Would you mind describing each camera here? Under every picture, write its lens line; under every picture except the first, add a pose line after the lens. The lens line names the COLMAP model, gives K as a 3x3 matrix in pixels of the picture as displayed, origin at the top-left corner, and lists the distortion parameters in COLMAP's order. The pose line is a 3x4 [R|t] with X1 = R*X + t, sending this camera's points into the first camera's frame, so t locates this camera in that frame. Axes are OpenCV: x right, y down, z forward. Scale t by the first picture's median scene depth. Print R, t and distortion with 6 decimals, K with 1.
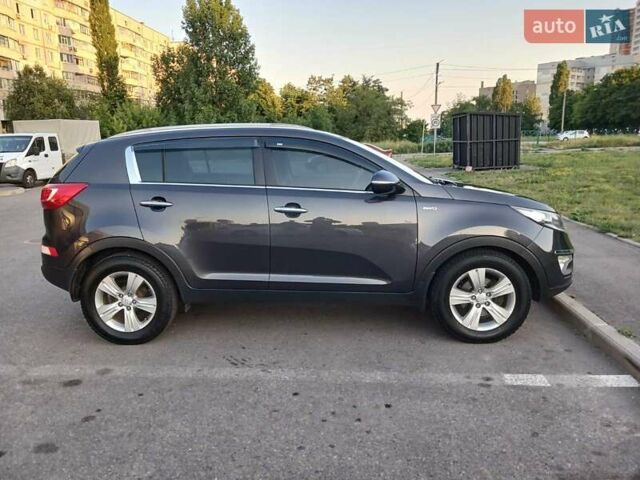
lens RADIAL K [[552.1, 0, 299.9], [0, 552.1, 239.8], [0, 0, 1]] dist [0.009194, -0.014445]
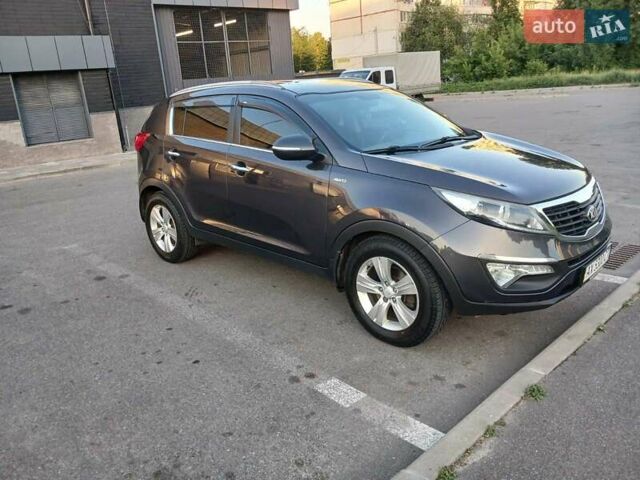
lens RADIAL K [[552.1, 0, 299.9], [0, 552.1, 239.8], [0, 0, 1]] dist [0.009194, -0.014445]
pose [[0.703533, 0.173425, -0.689177, 0.807689], [-0.076722, 0.982634, 0.168951, -0.104326], [0.706510, -0.065988, 0.704620, 0.325367]]
